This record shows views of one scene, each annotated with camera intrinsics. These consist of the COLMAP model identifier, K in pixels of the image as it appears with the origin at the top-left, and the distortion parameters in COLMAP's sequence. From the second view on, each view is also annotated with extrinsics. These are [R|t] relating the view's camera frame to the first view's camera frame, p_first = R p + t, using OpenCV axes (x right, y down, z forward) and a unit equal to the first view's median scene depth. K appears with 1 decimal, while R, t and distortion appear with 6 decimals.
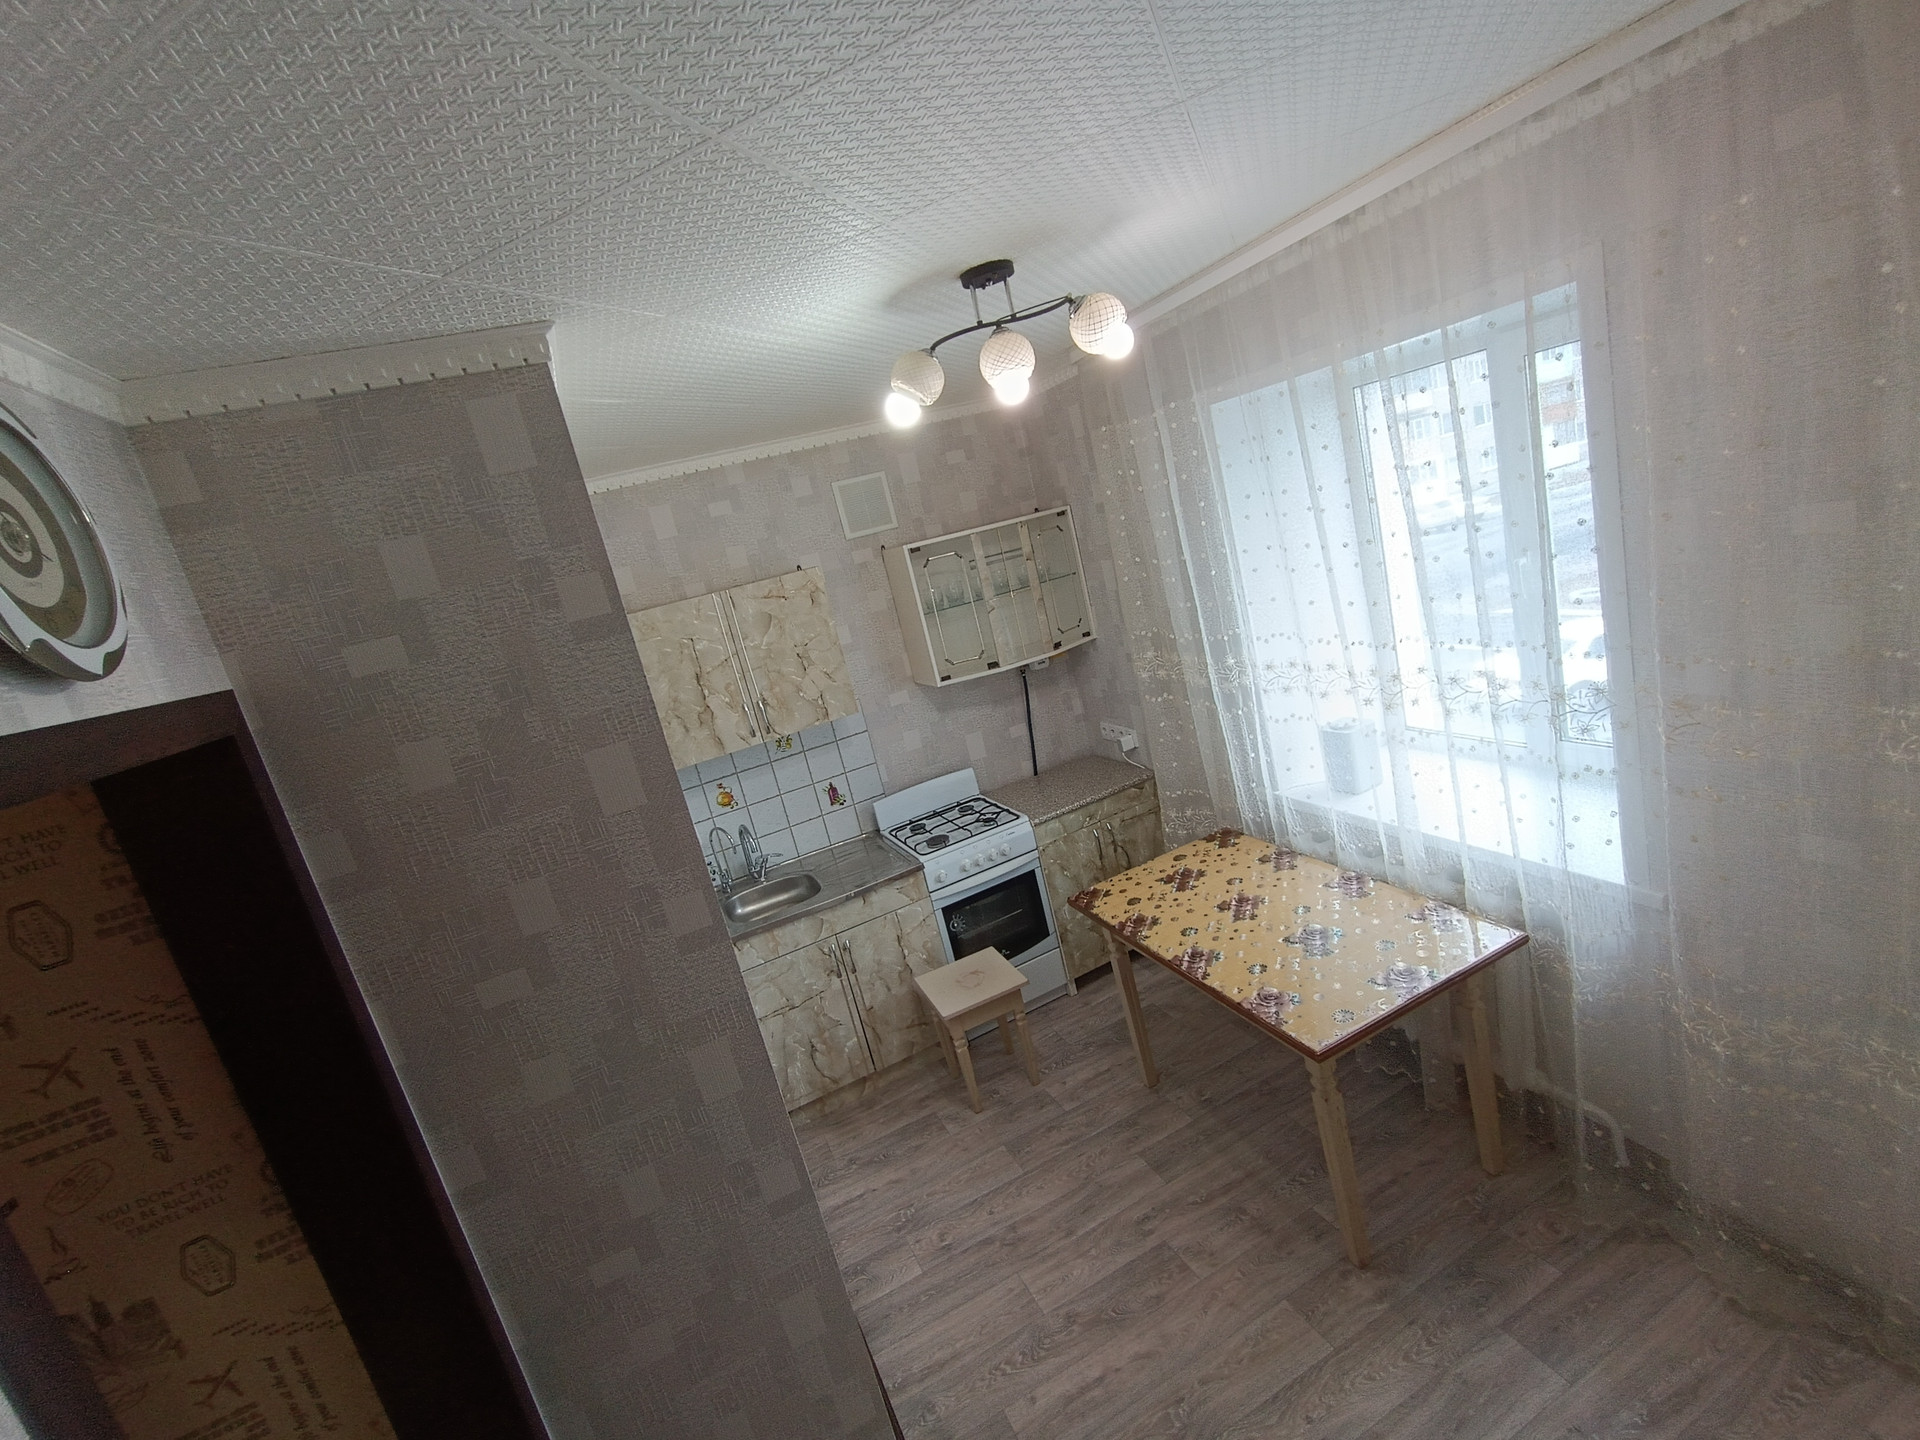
lens RADIAL K [[879.7, 0, 952.7], [0, 879.7, 725.5], [0, 0, 1]] dist [-0.027079, 0.018583]
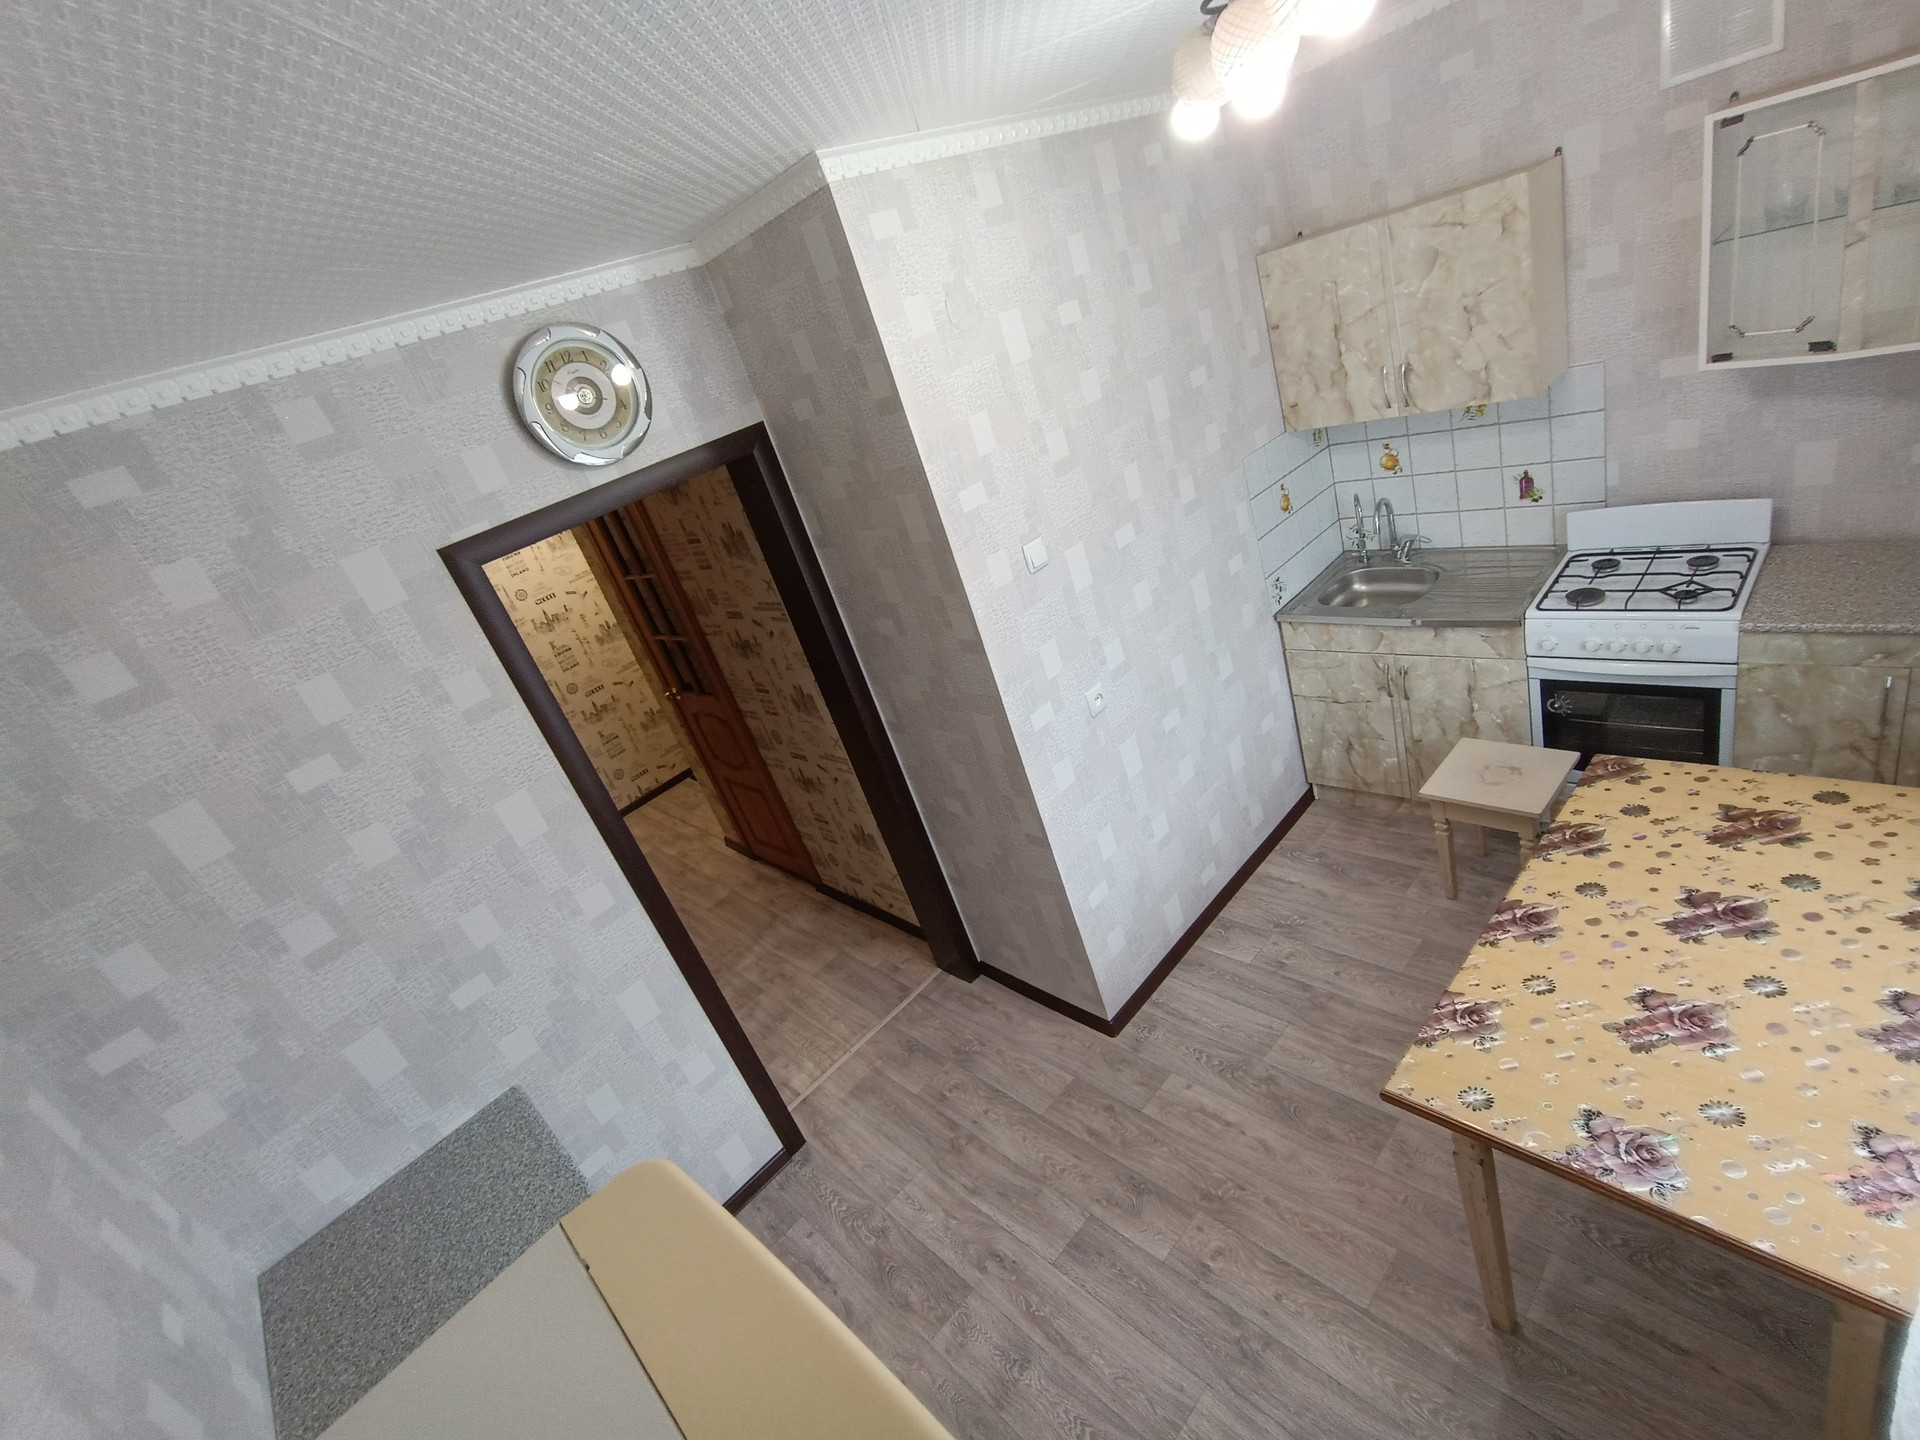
lens RADIAL K [[879.7, 0, 957.1], [0, 879.7, 720.1], [0, 0, 1]] dist [-0.027079, 0.018583]
pose [[0.397012, 0.486788, -0.778087, 0.438379], [0.023847, 0.842004, 0.538944, -0.210139], [0.917504, -0.232522, 0.322677, 0.285690]]
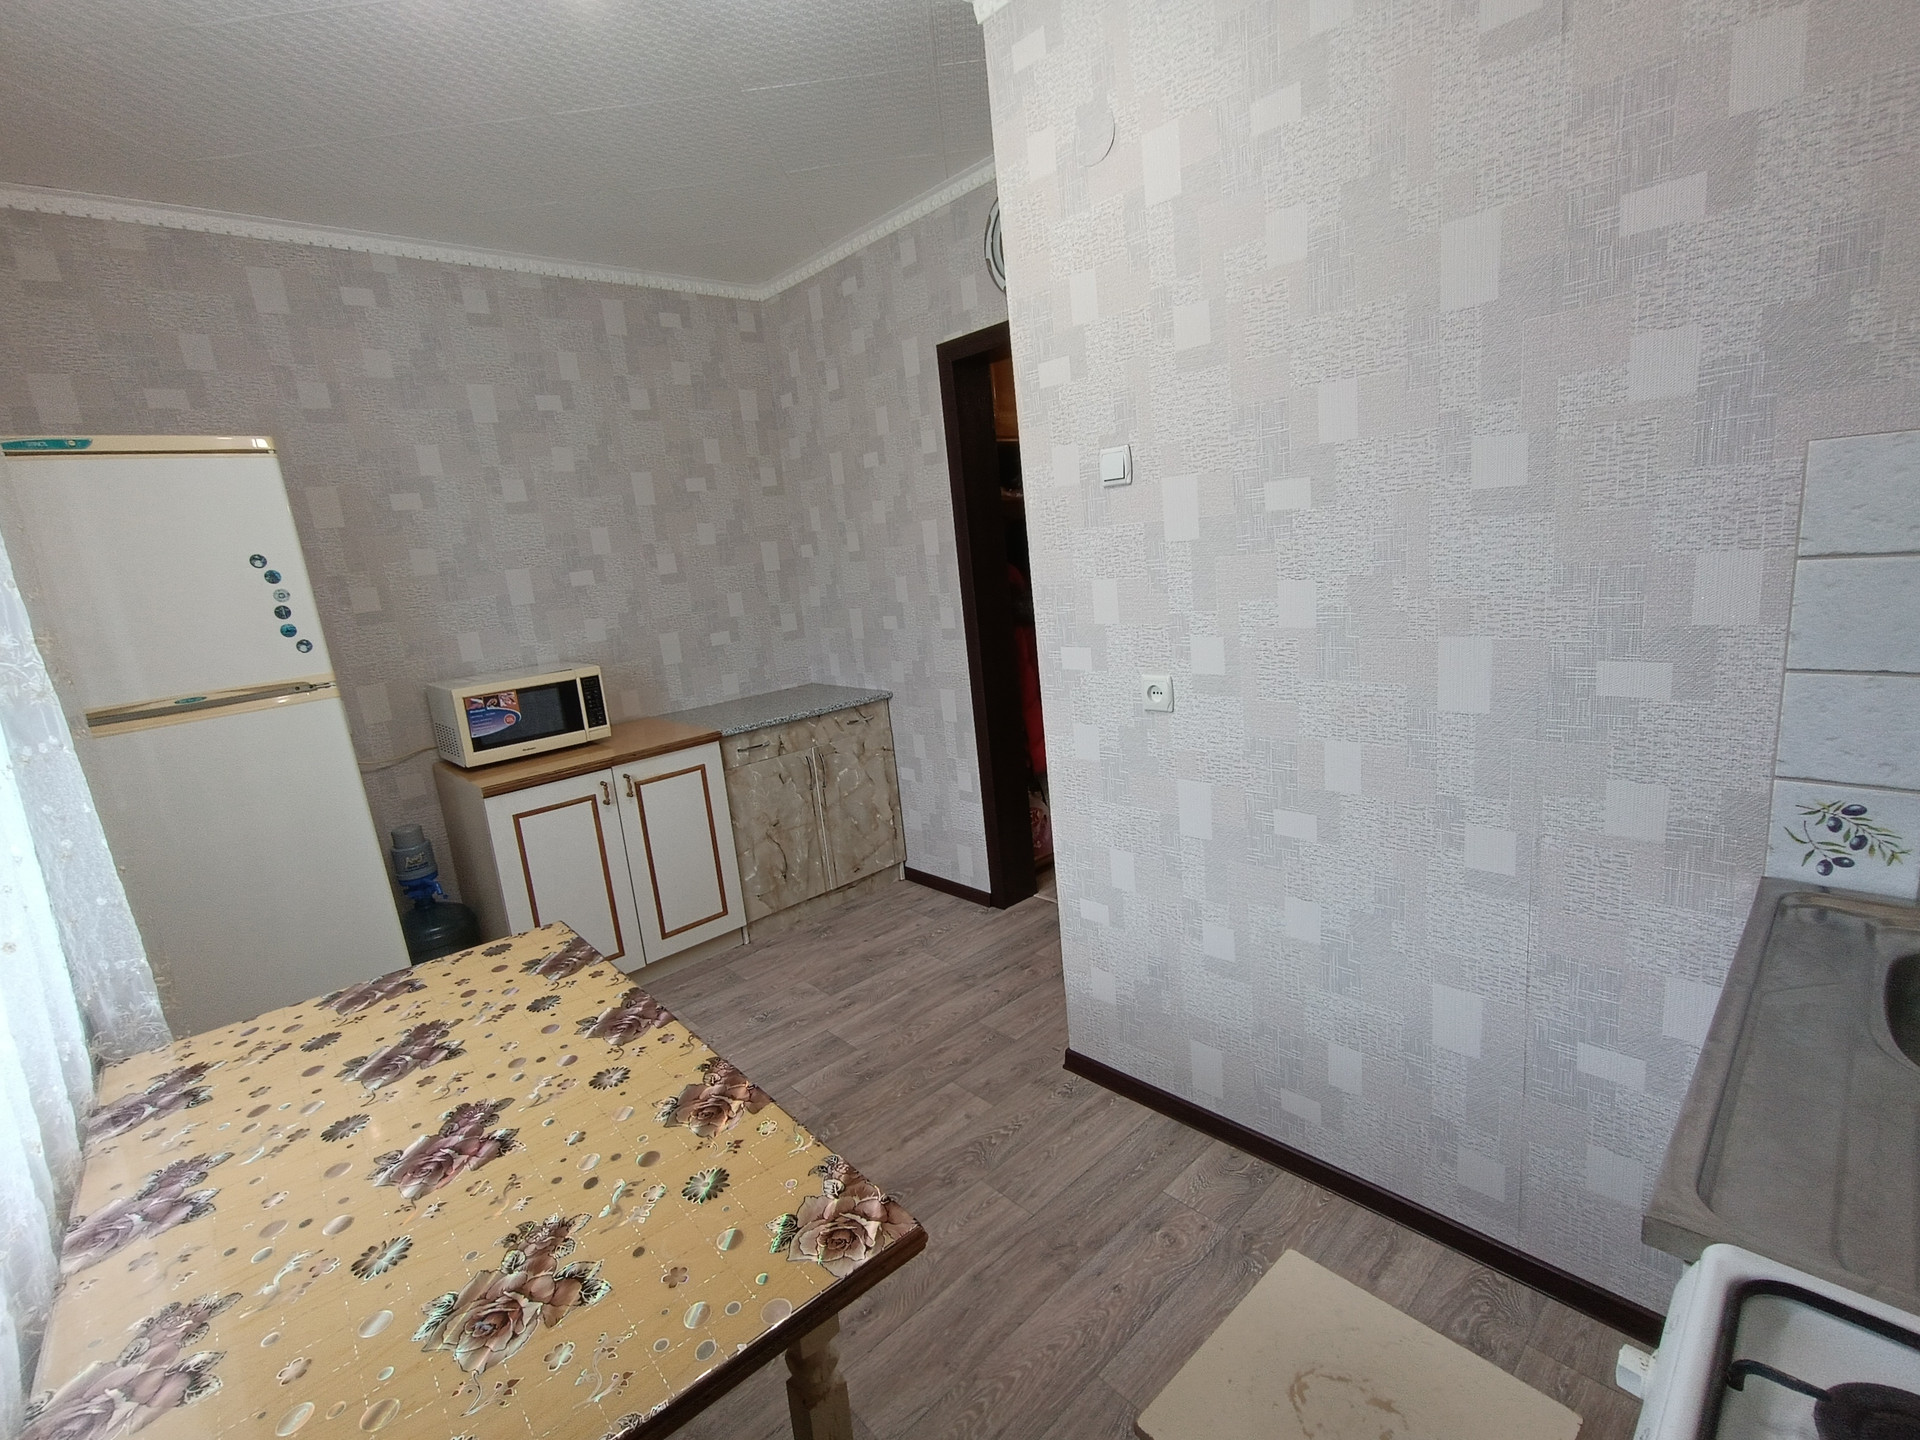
lens RADIAL K [[879.7, 0, 954.1], [0, 879.7, 717.4], [0, 0, 1]] dist [-0.027079, 0.018583]
pose [[-0.889012, 0.382946, -0.251018, 0.123936], [0.235618, 0.852660, 0.466321, -0.080129], [0.392609, 0.355420, -0.848254, 1.131736]]
